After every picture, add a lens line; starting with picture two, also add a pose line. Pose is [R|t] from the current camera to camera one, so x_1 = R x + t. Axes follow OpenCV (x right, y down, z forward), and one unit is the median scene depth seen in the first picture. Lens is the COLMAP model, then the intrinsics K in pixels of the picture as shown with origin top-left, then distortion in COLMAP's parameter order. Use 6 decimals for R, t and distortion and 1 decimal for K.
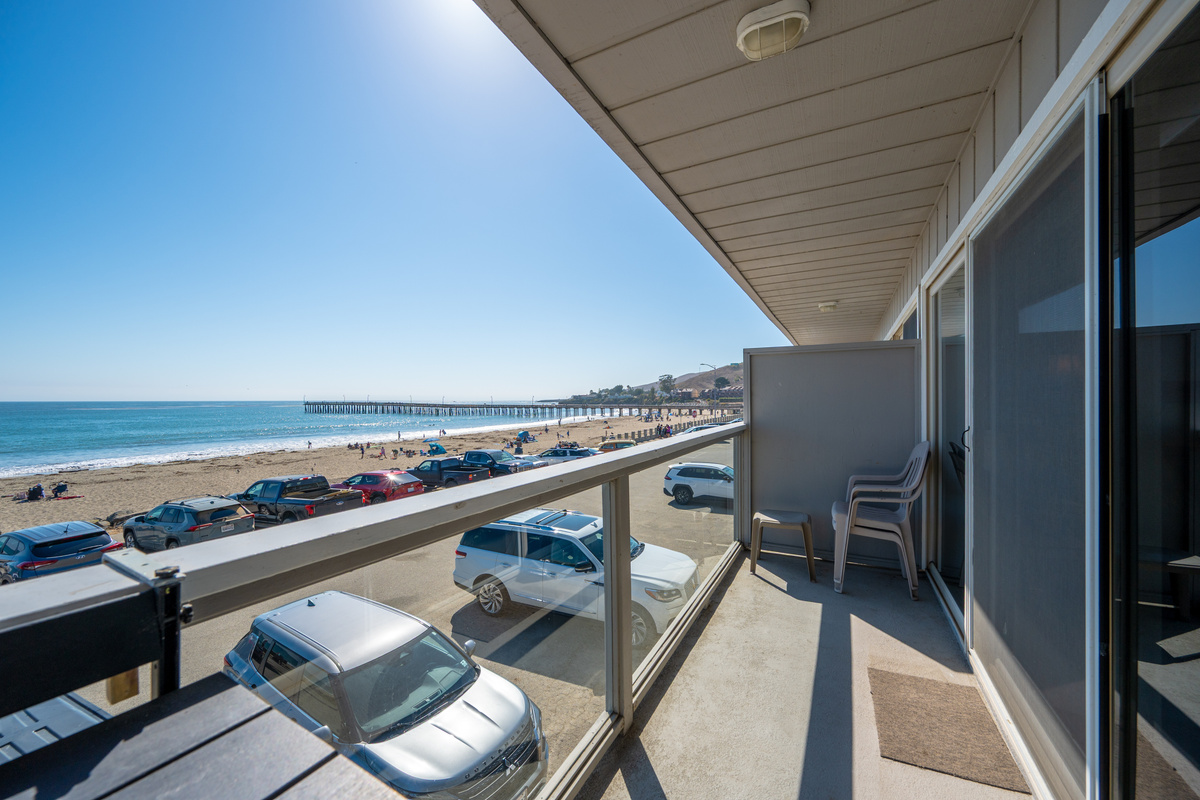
lens RADIAL K [[470.5, 0, 600.3], [0, 470.5, 403.6], [0, 0, 1]] dist [-0.002674, 0.000242]
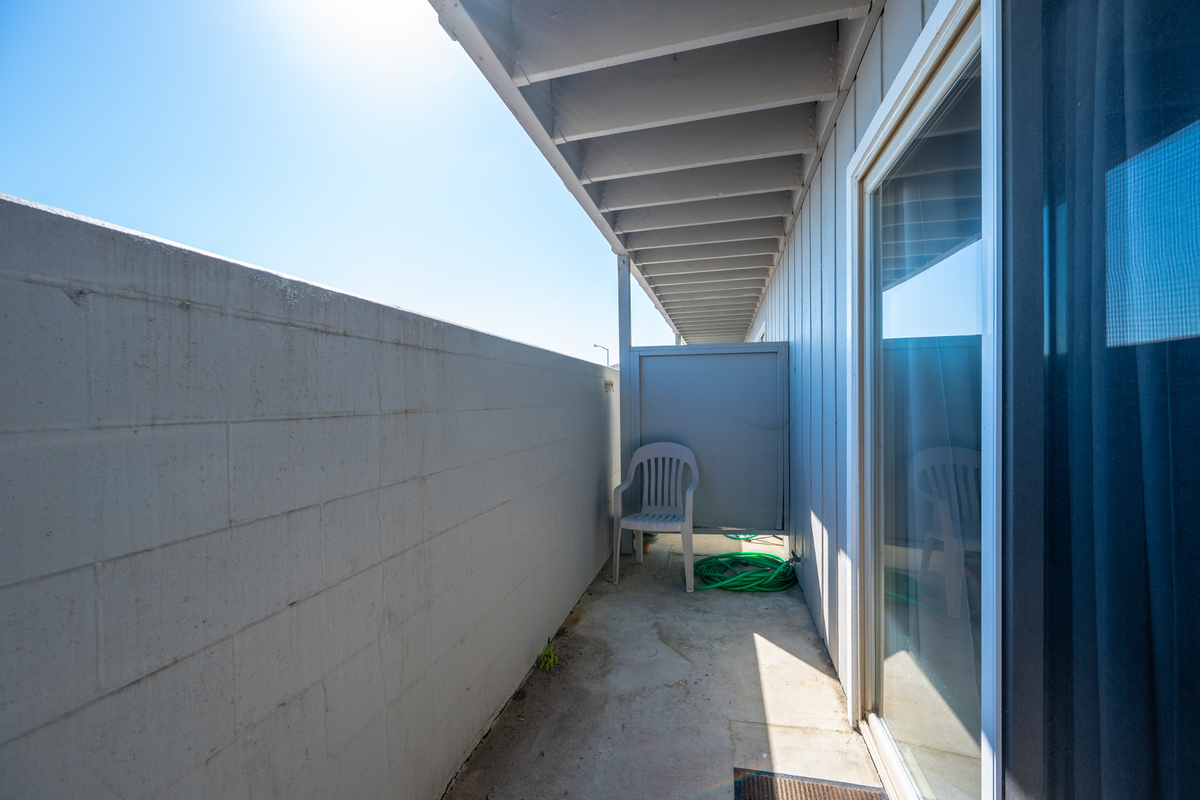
lens RADIAL K [[470.5, 0, 599.9], [0, 470.5, 397.1], [0, 0, 1]] dist [-0.002674, 0.000242]
pose [[0.974524, -0.006162, 0.224201, 0.304863], [0.008445, 0.999922, -0.009224, -0.005885], [-0.224126, 0.010882, 0.974499, 0.567816]]
